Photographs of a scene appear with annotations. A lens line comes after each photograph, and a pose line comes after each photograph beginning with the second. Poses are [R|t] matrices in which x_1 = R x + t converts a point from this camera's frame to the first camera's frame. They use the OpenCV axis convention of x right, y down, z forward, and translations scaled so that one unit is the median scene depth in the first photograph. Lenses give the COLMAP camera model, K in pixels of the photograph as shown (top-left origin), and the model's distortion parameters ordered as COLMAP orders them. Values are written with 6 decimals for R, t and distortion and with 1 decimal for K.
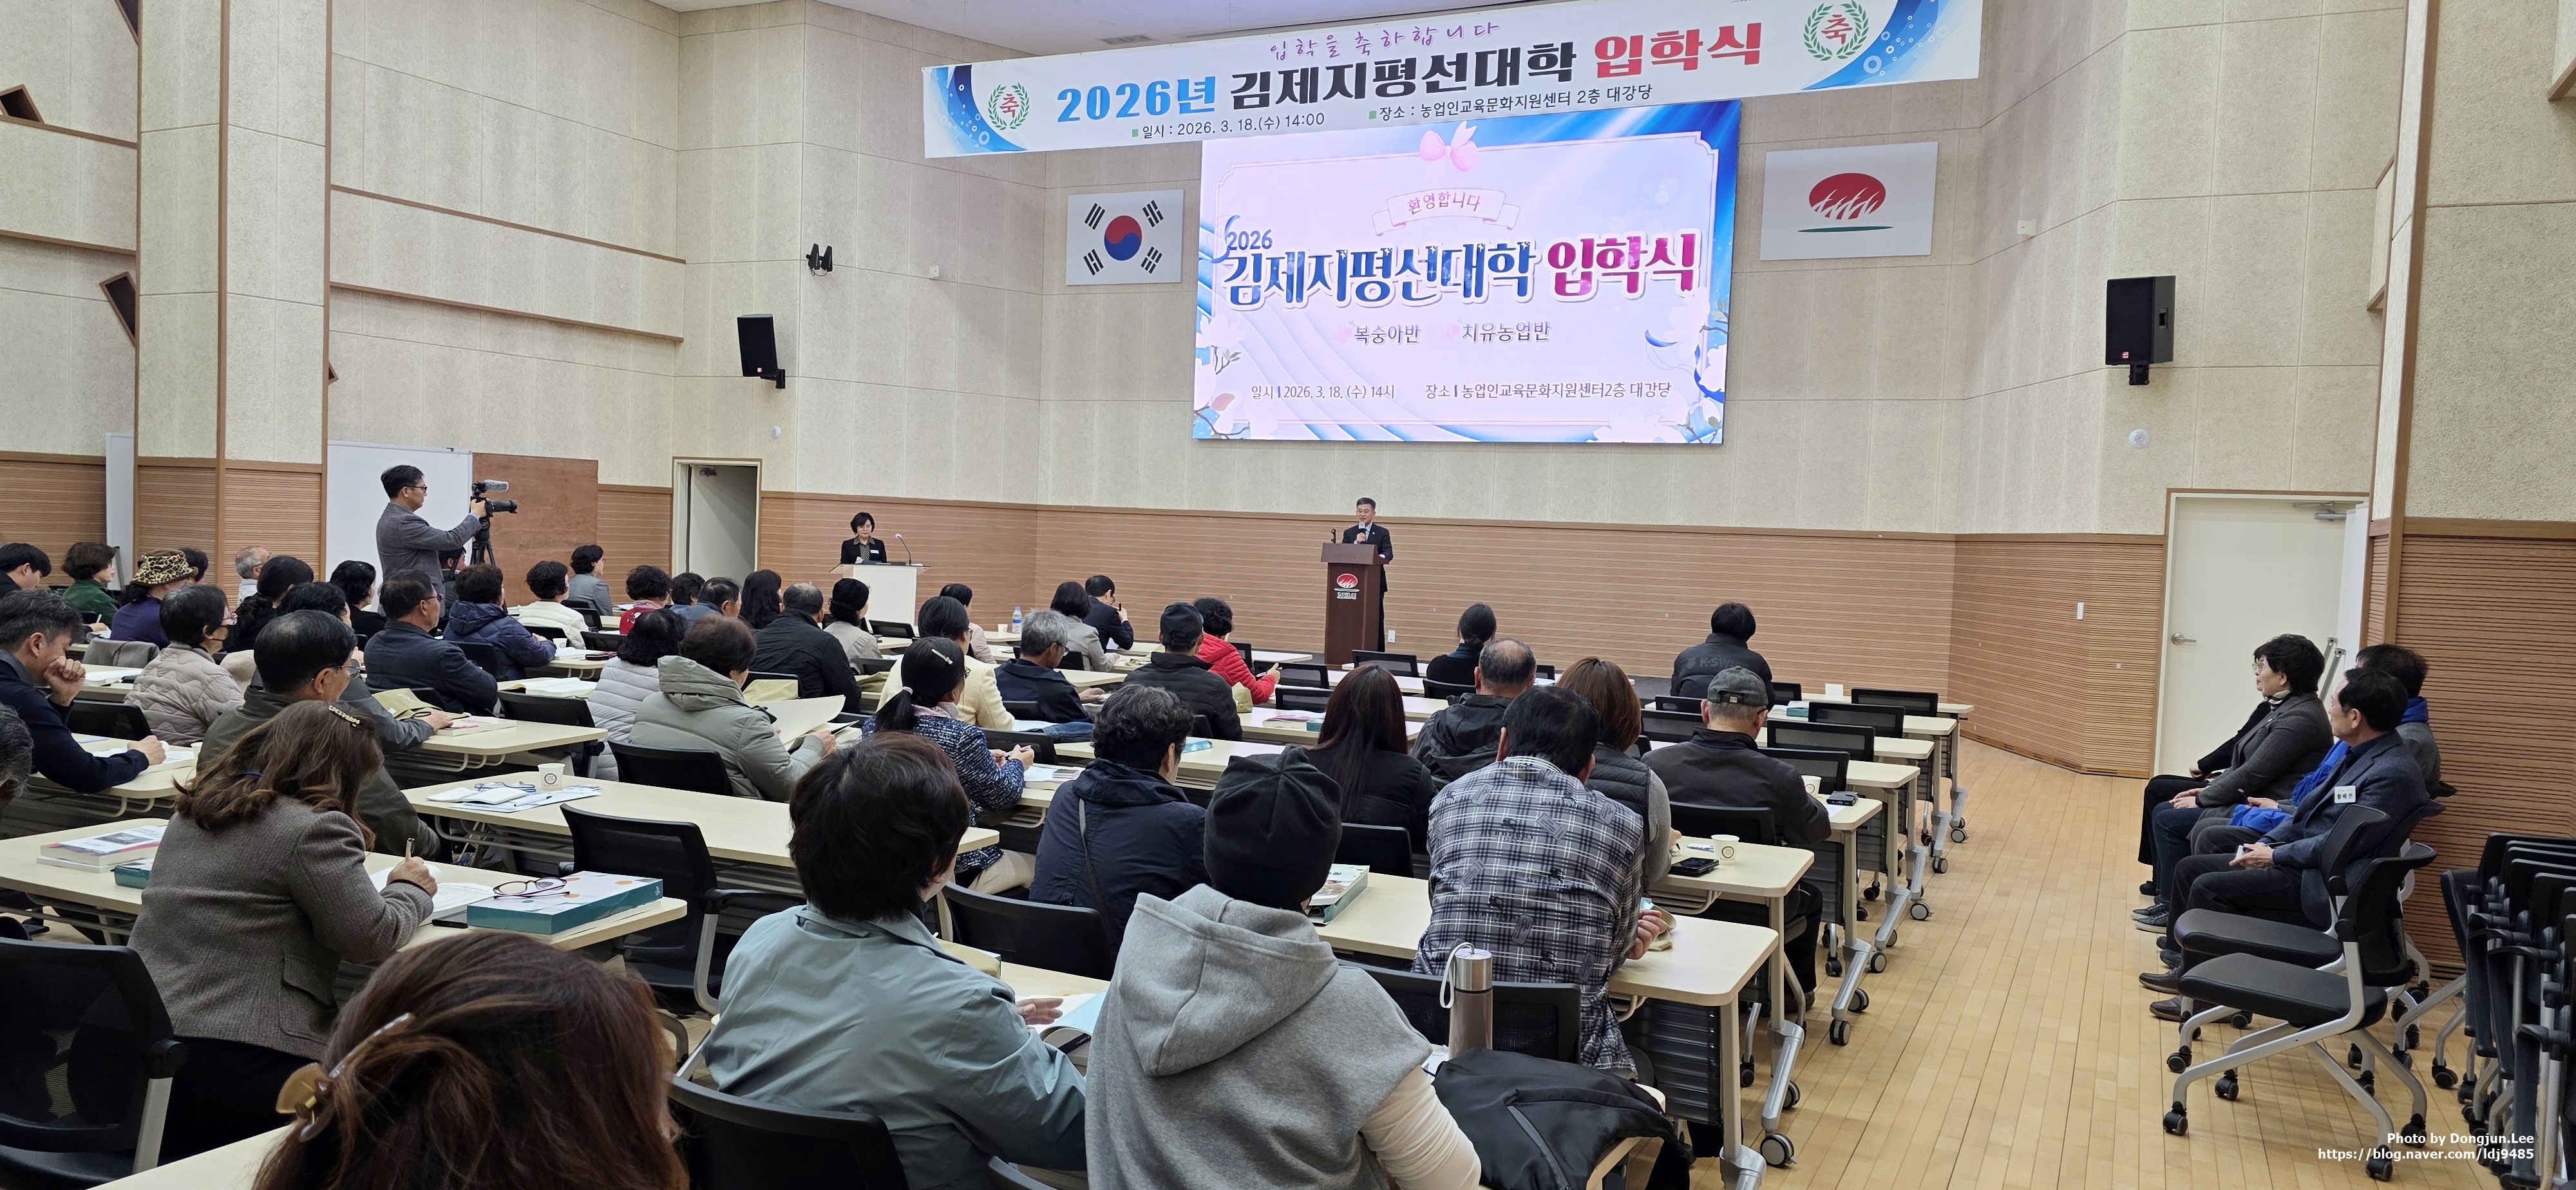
lens RADIAL K [[1710.9, 0, 1303.0], [0, 1710.9, 605.5], [0, 0, 1]] dist [0.094899, -0.095927]
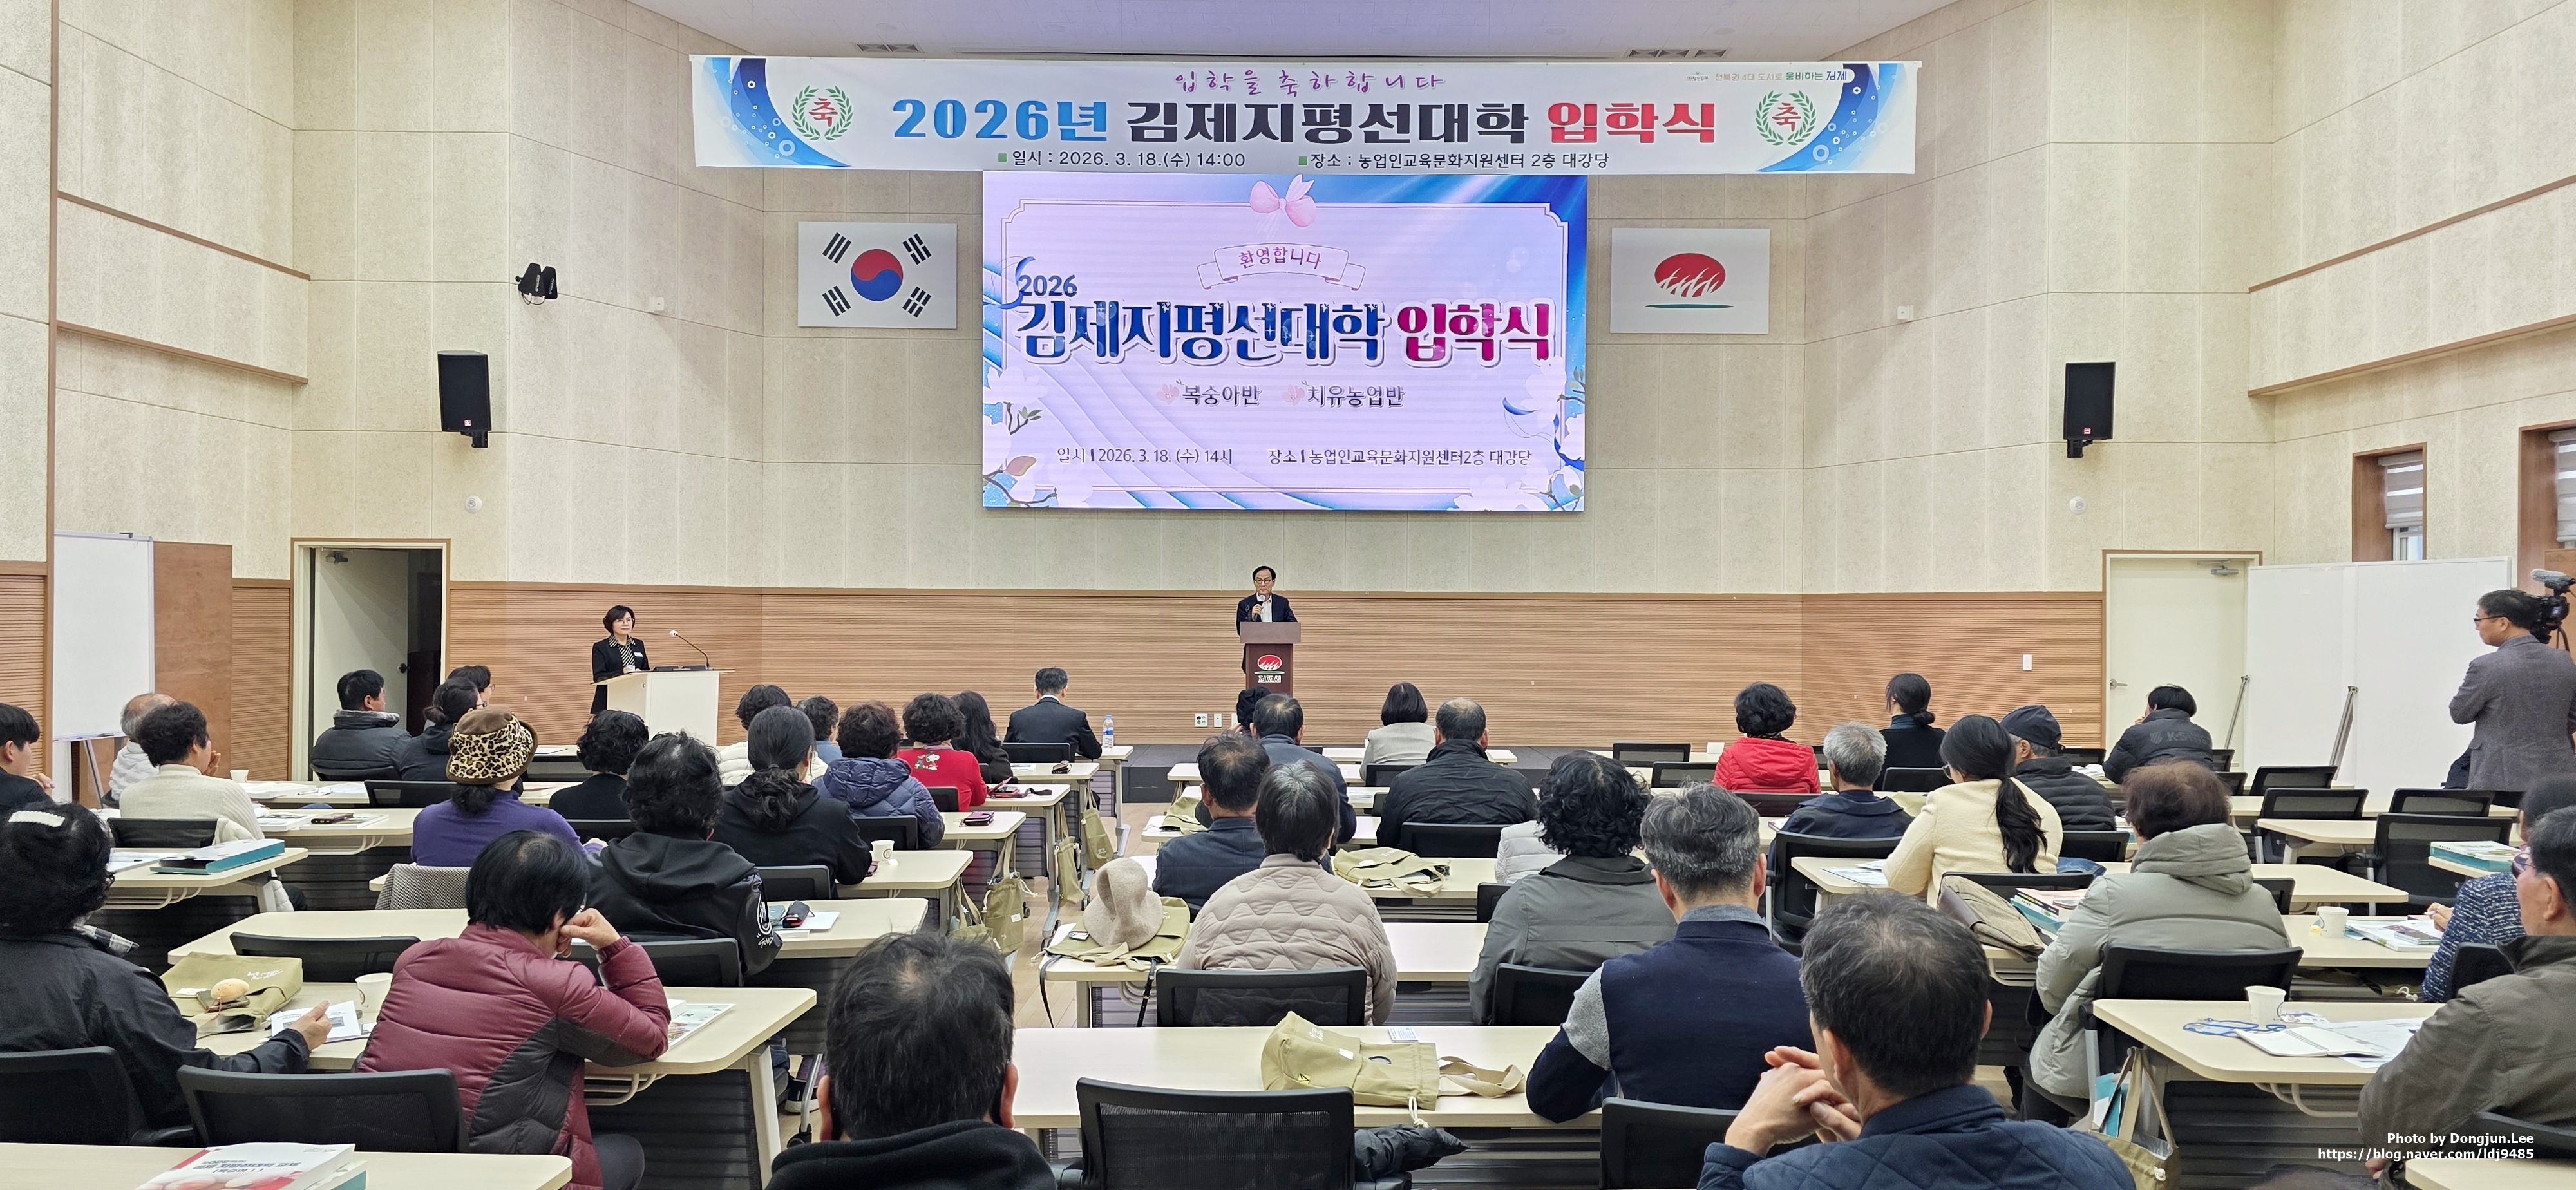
lens RADIAL K [[1710.9, 0, 1303.0], [0, 1710.9, 605.5], [0, 0, 1]] dist [0.094899, -0.095927]
pose [[0.901116, -0.031401, 0.432439, -0.330280], [0.046672, 0.998604, -0.024743, -0.020430], [-0.431058, 0.042479, 0.901324, 0.157741]]
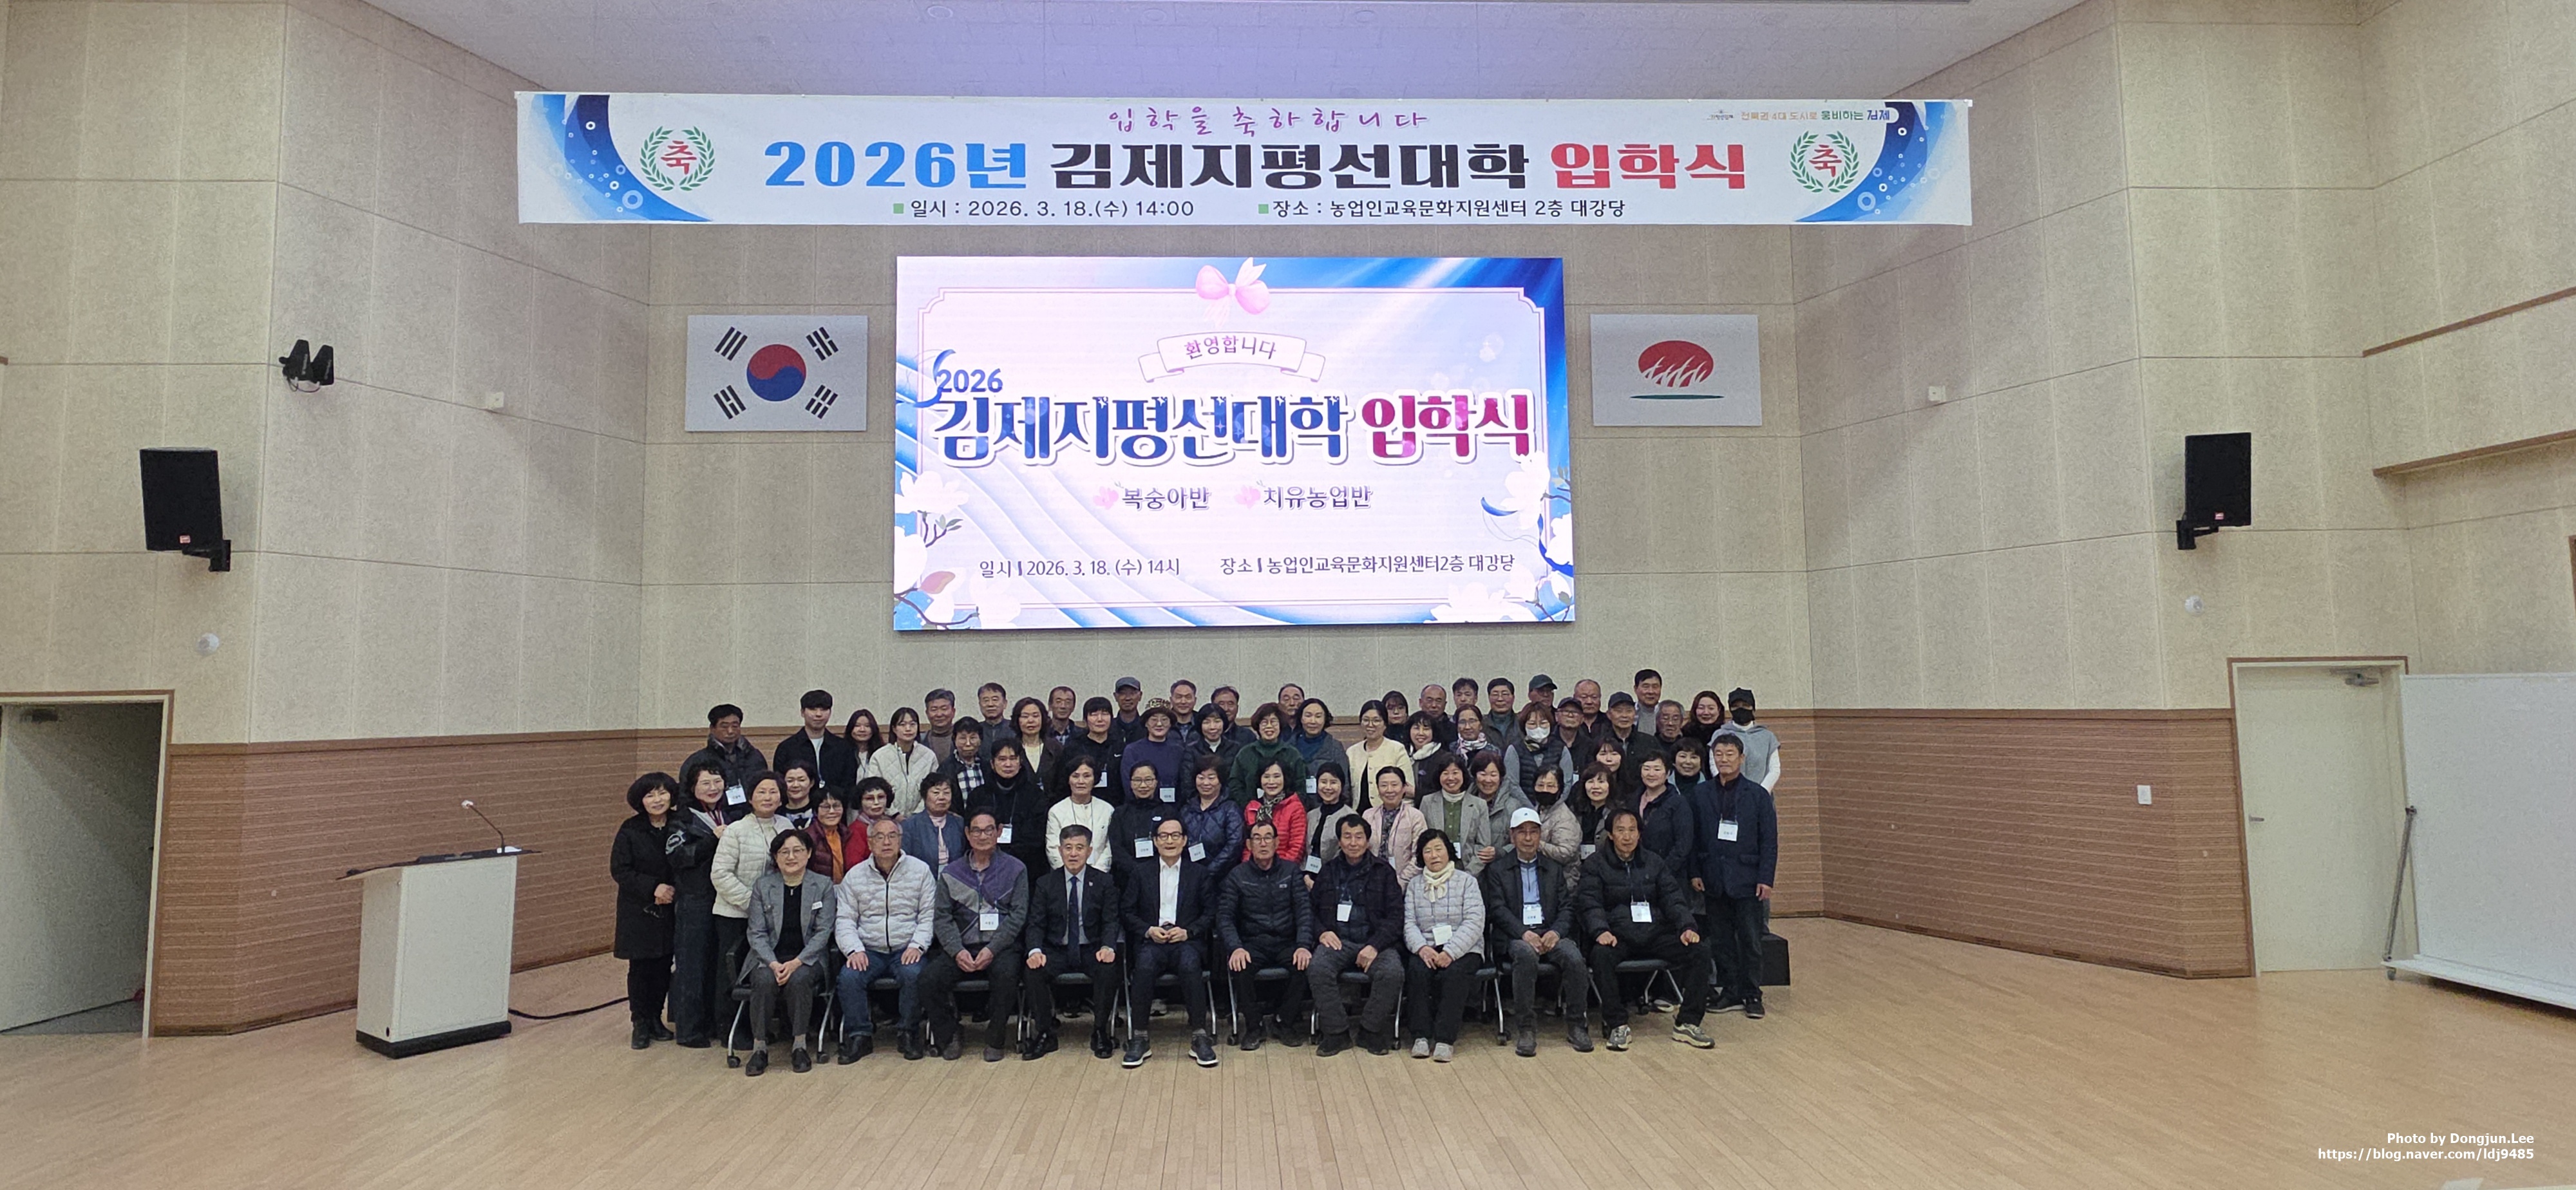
lens RADIAL K [[1284.8, 0, 1289.8], [0, 1284.8, 587.5], [0, 0, 1]] dist [0.008289, -0.000392]
pose [[0.876395, -0.012695, 0.481425, -0.205812], [0.070462, 0.992275, -0.102106, -0.051030], [-0.476410, 0.123407, 0.870519, 0.461378]]
